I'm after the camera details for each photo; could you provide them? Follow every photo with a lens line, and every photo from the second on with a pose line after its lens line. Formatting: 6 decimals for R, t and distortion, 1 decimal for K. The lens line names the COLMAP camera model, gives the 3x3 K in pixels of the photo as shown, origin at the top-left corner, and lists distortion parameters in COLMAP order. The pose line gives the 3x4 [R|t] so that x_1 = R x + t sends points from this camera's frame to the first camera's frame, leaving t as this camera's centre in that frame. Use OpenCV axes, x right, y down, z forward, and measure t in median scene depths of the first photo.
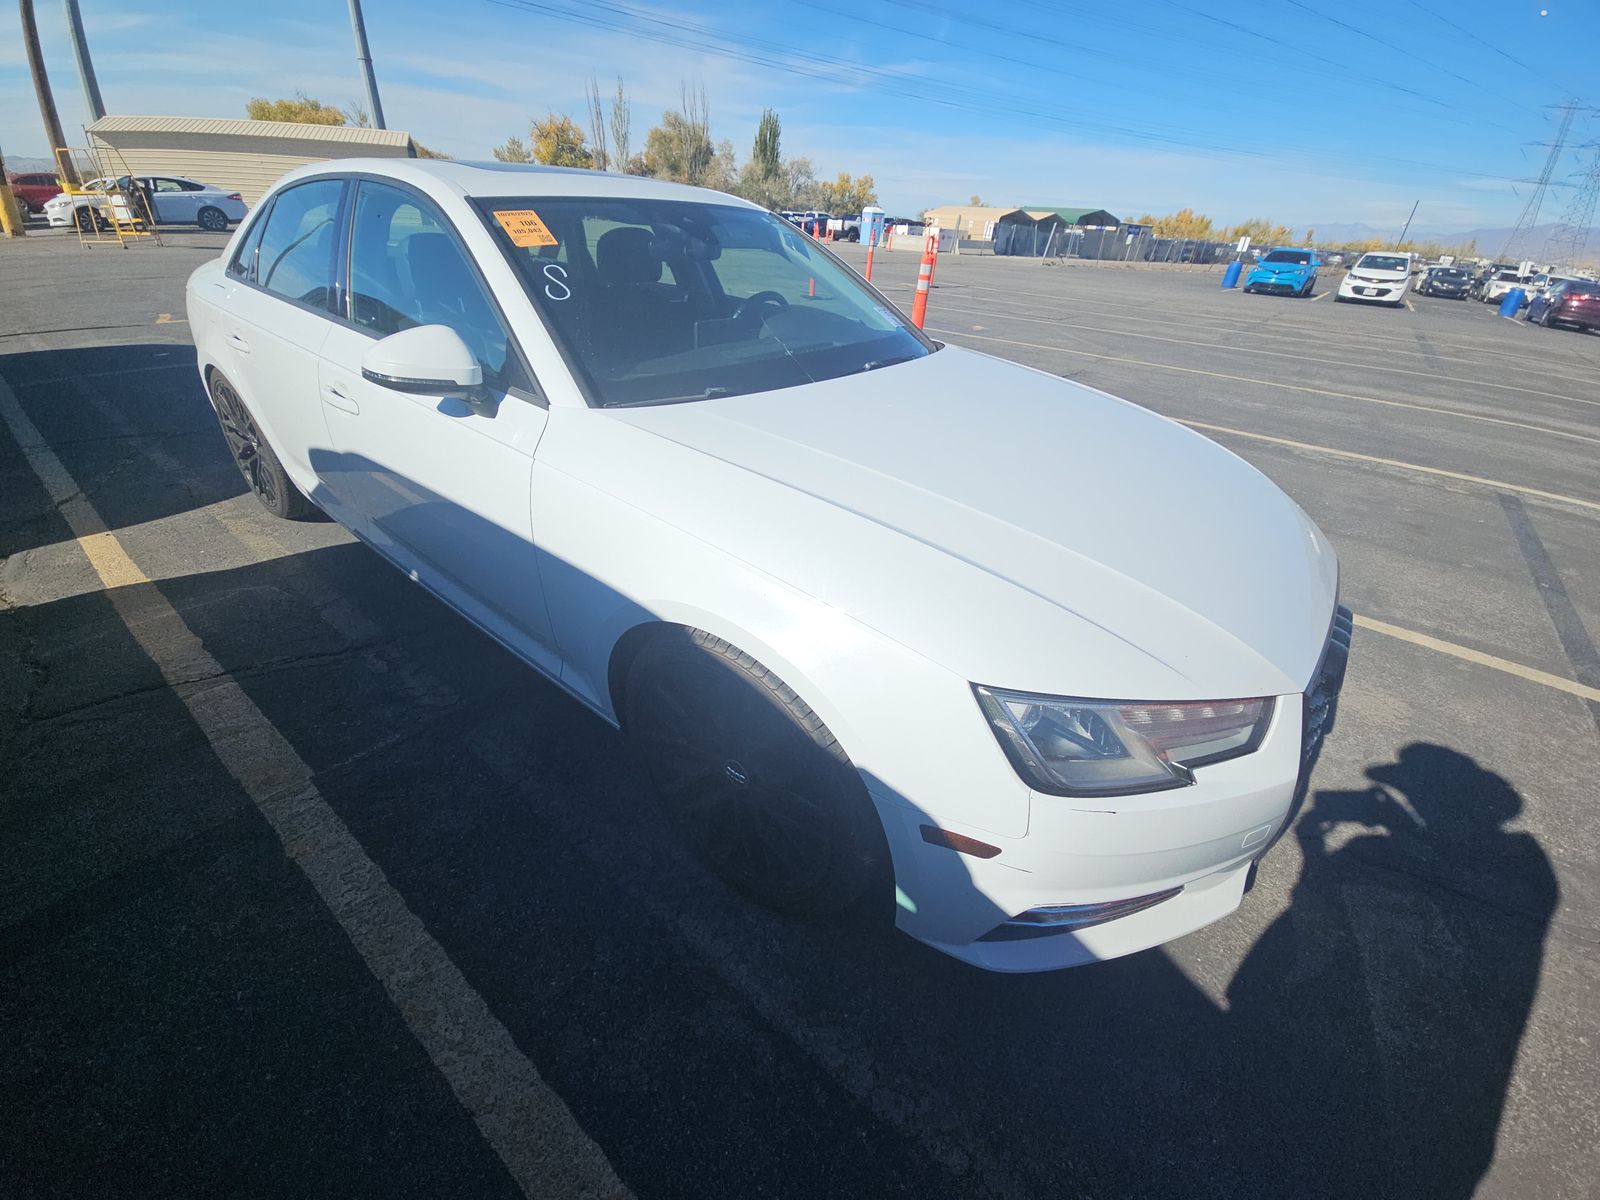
lens RADIAL K [[650.6, 0, 791.7], [0, 650.6, 601.9], [0, 0, 1]] dist [0.006695, -0.006392]
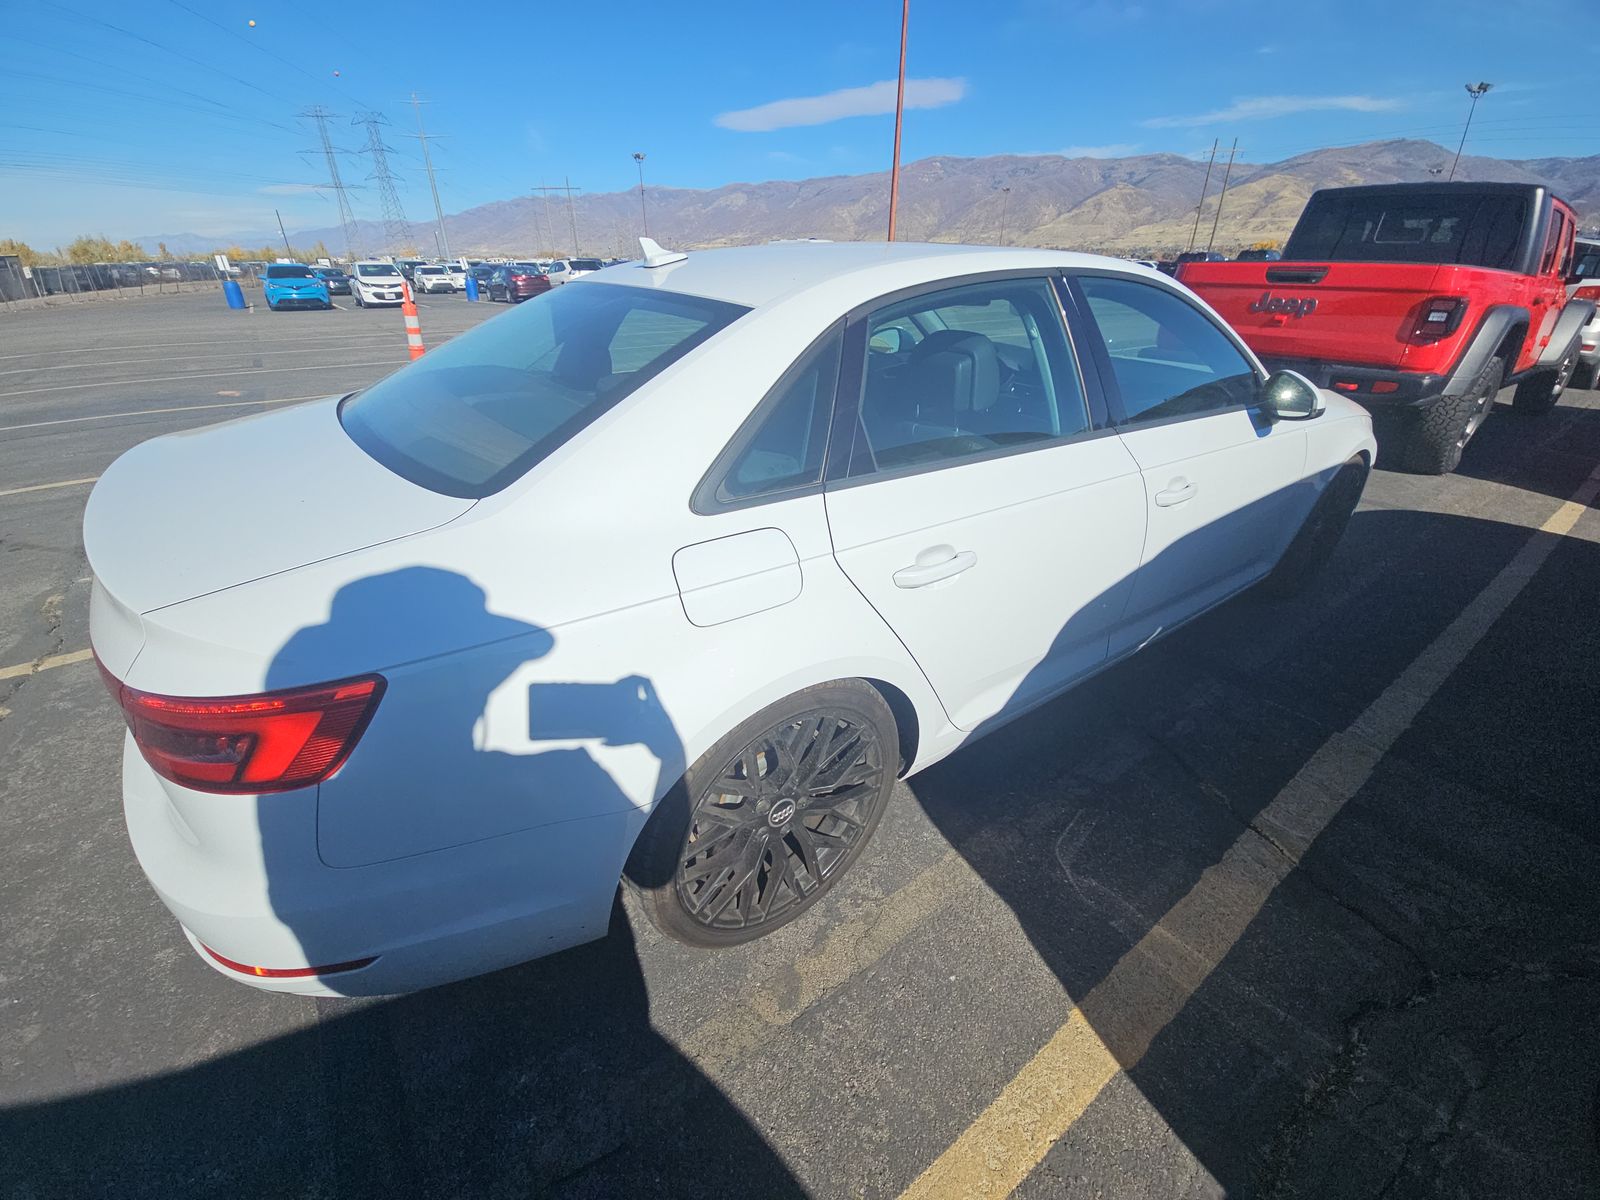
lens RADIAL K [[650.6, 0, 791.9], [0, 650.6, 612.0], [0, 0, 1]] dist [0.006695, -0.006392]
pose [[0.258898, -0.505674, 0.822962, -1.330082], [0.504973, 0.797162, 0.330960, -0.602458], [-0.823392, 0.329888, 0.461735, 0.832981]]
